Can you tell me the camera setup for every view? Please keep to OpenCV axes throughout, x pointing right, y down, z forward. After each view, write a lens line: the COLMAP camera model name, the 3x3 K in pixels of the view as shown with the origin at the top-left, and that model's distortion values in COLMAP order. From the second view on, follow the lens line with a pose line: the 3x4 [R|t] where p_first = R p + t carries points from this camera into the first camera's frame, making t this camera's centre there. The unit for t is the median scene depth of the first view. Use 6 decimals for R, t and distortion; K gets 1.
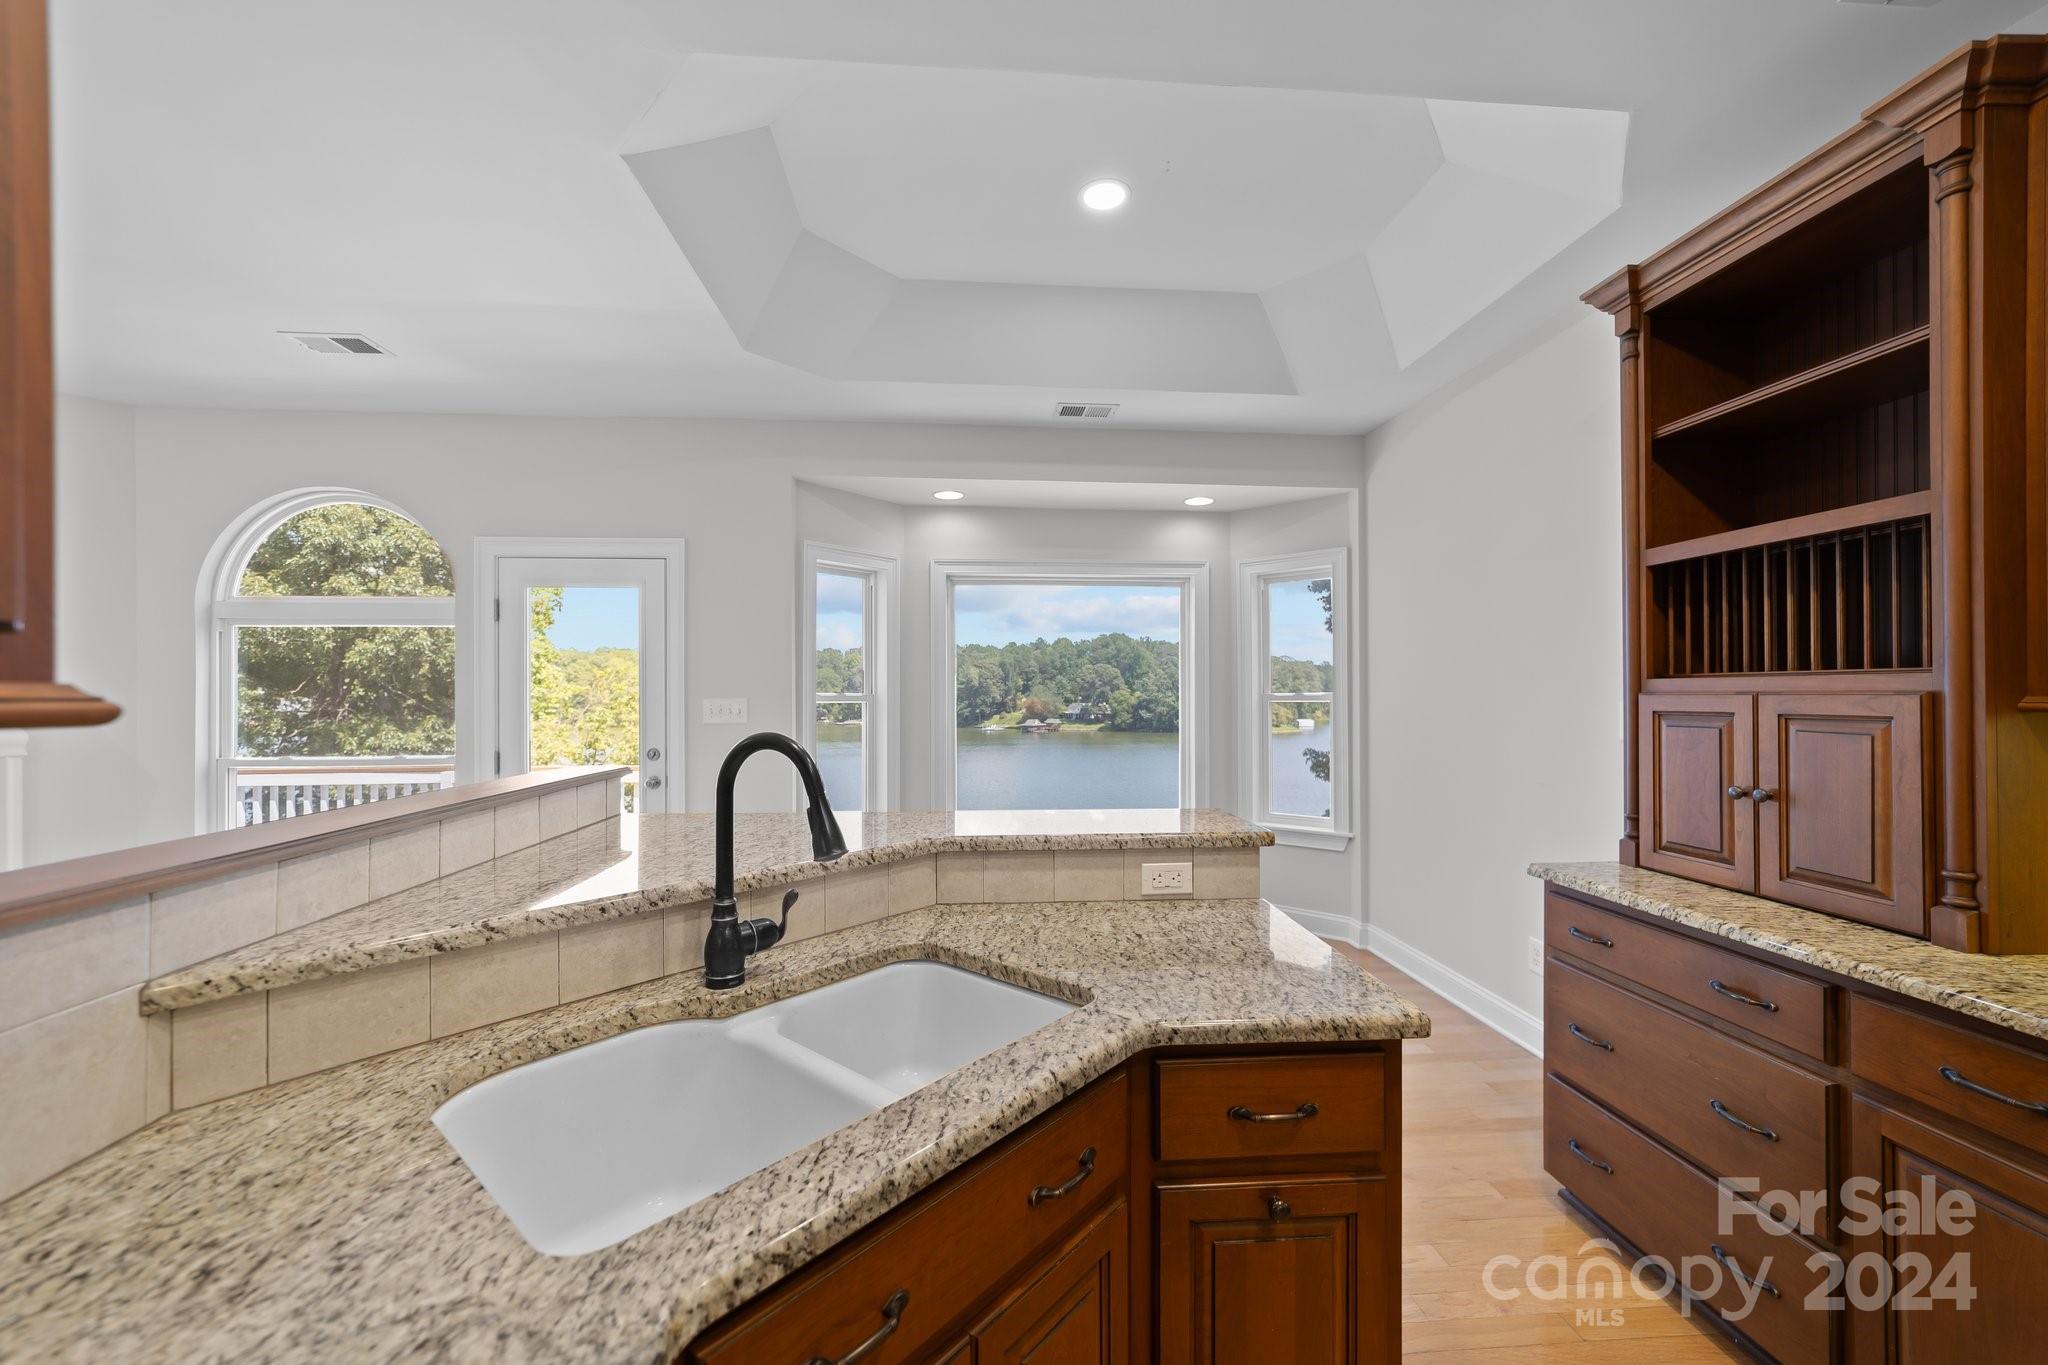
lens RADIAL K [[793.4, 0, 1020.4], [0, 793.4, 691.4], [0, 0, 1]] dist [-0.014188, 0.007701]
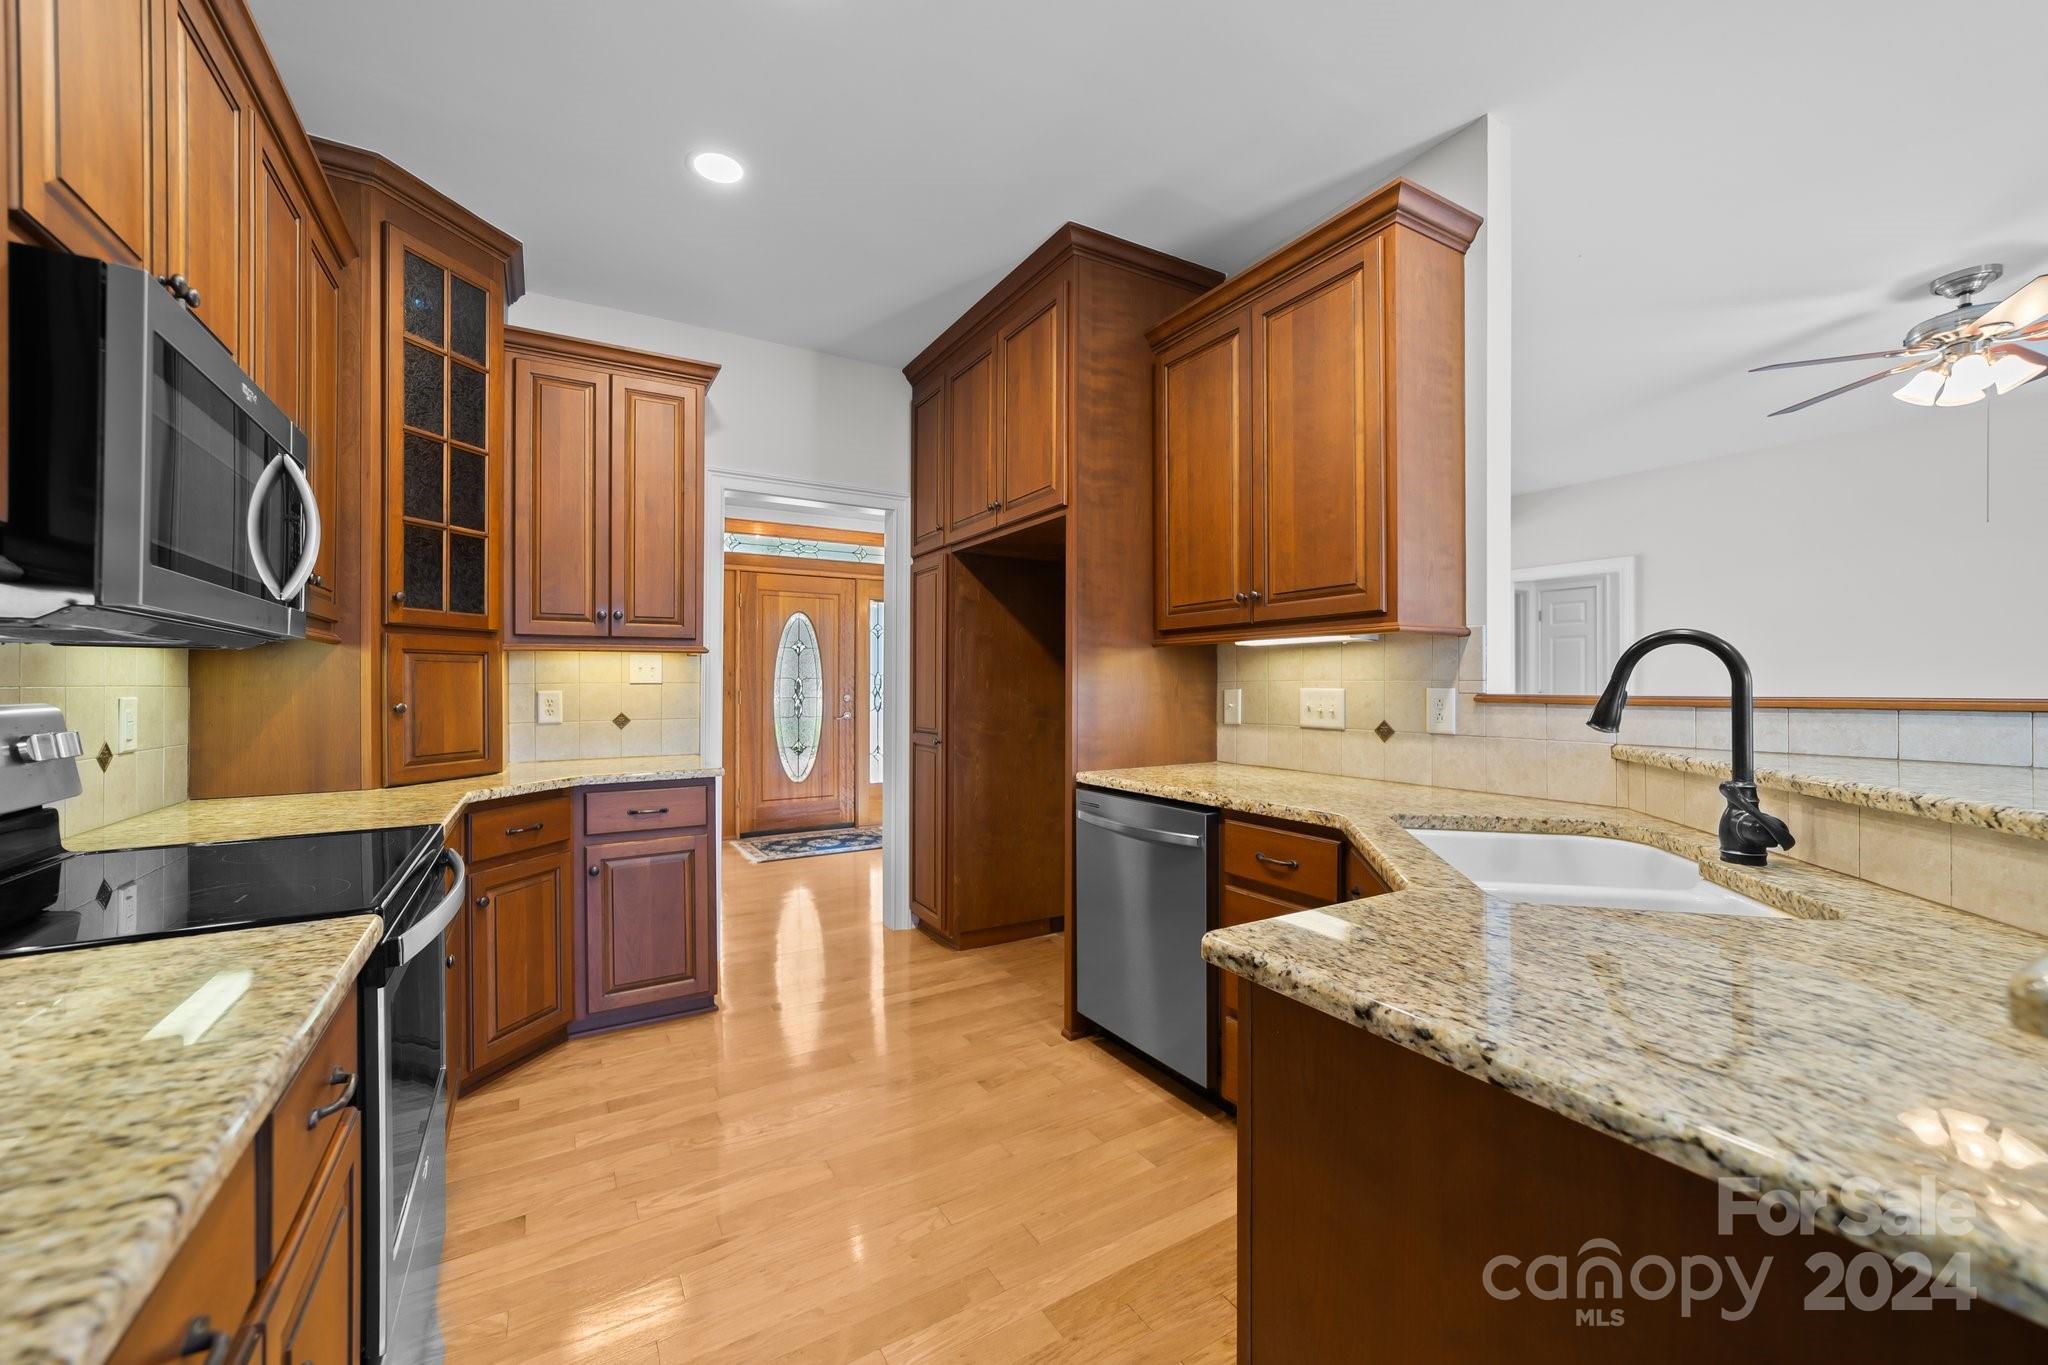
lens RADIAL K [[793.4, 0, 1015.8], [0, 793.4, 681.1], [0, 0, 1]] dist [-0.014188, 0.007701]
pose [[-0.895946, 0.002281, -0.444157, 0.584161], [0.005614, 0.999965, -0.006189, 0.074146], [0.444127, -0.008039, -0.895928, 0.906390]]
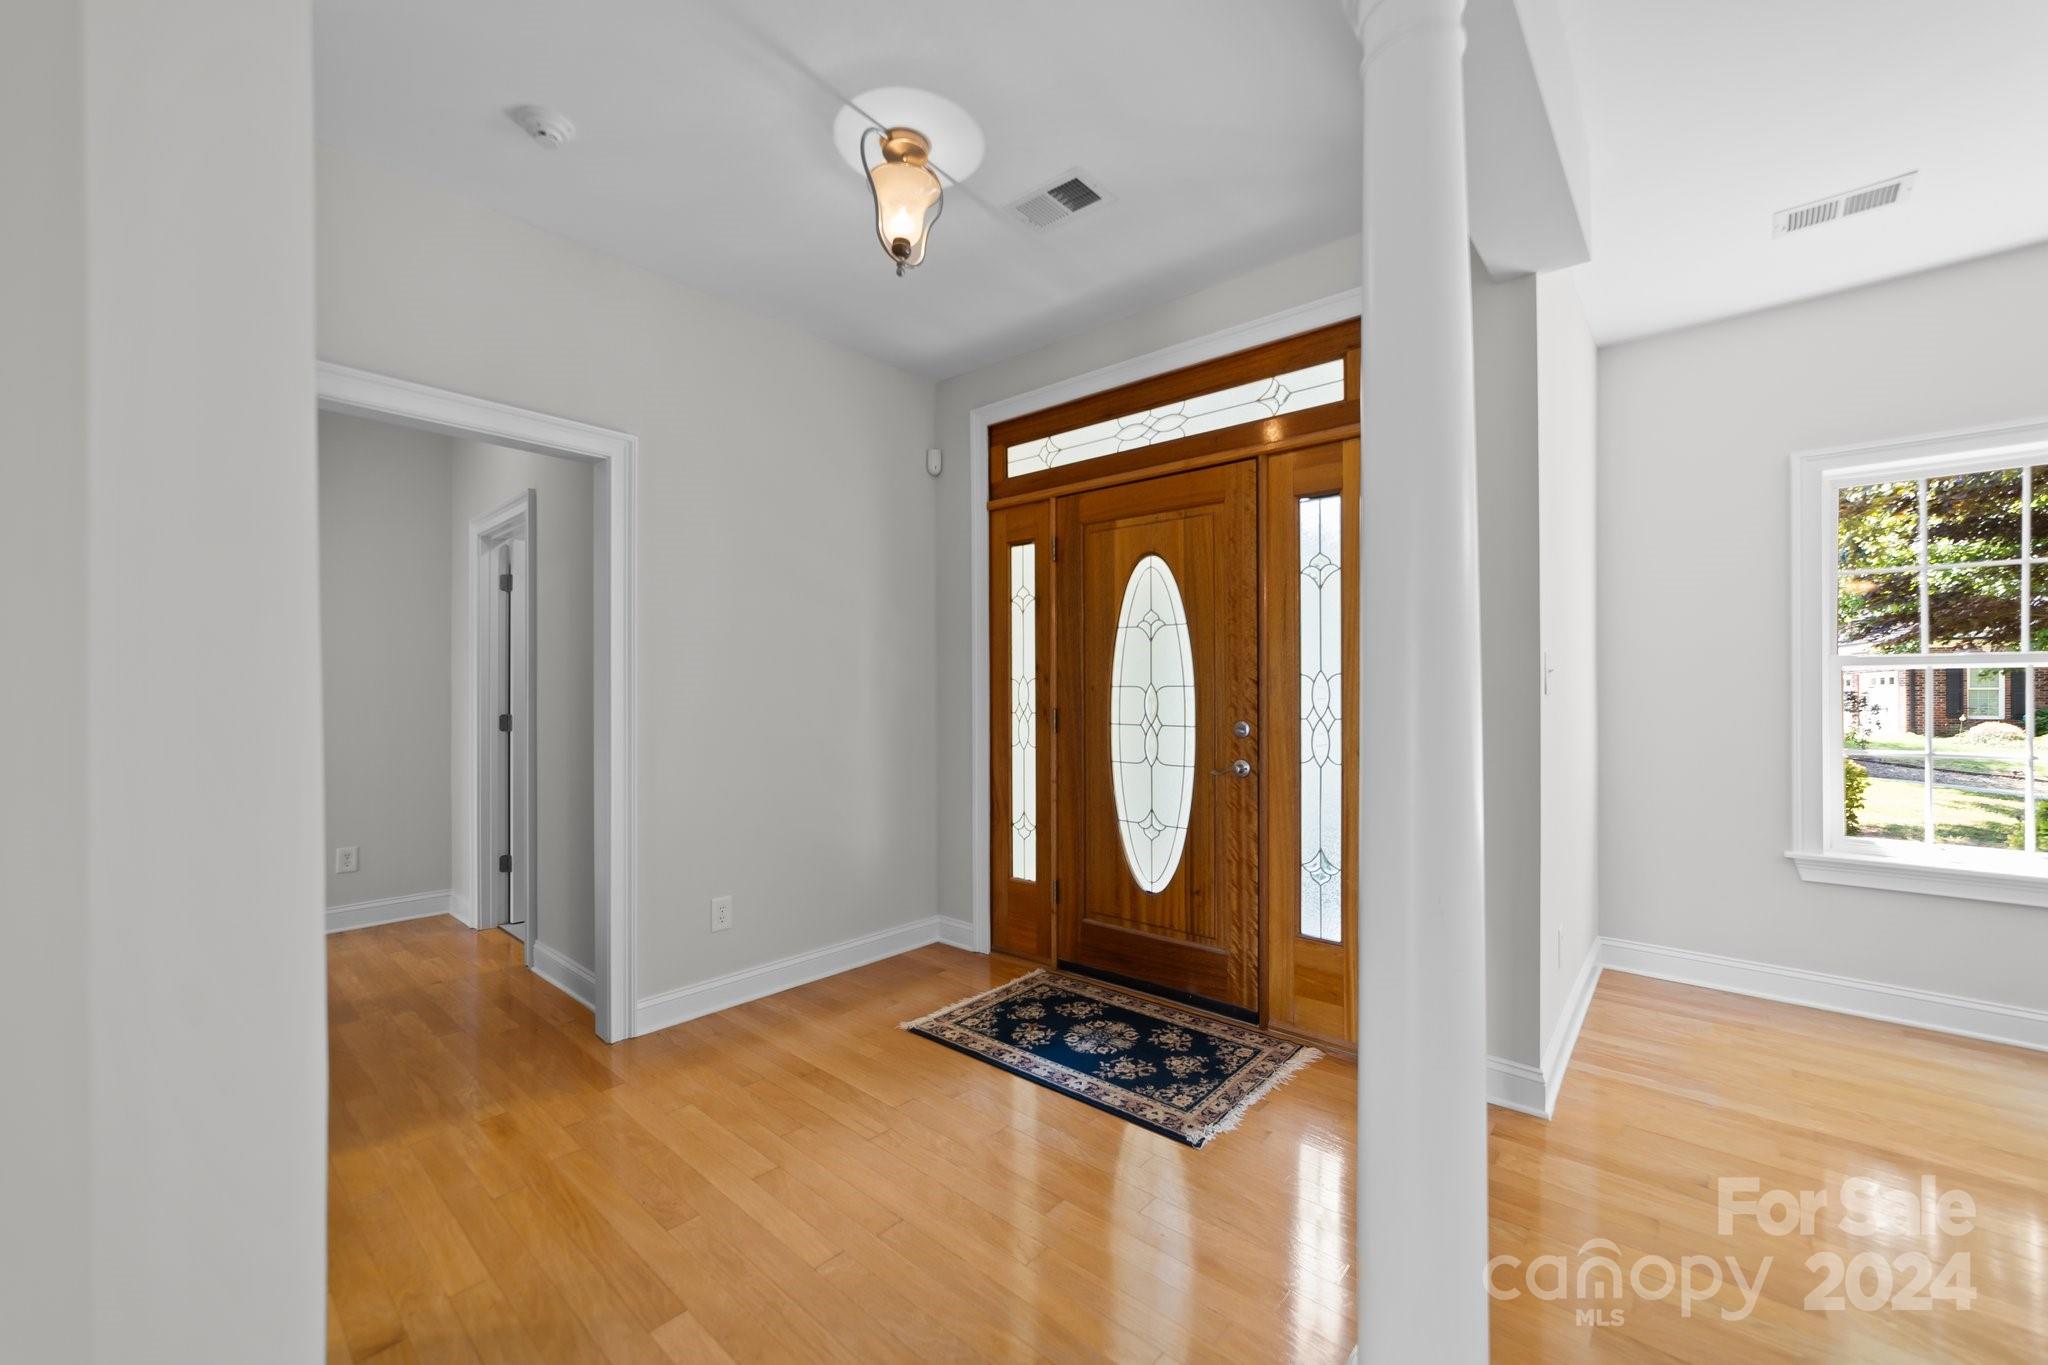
lens RADIAL K [[793.4, 0, 1013.9], [0, 793.4, 687.6], [0, 0, 1]] dist [-0.014188, 0.007701]
pose [[-0.693809, 0.001738, 0.720157, -0.928404], [-0.002407, 0.999986, -0.004732, 0.051424], [-0.720155, -0.005016, -0.693795, -0.951764]]
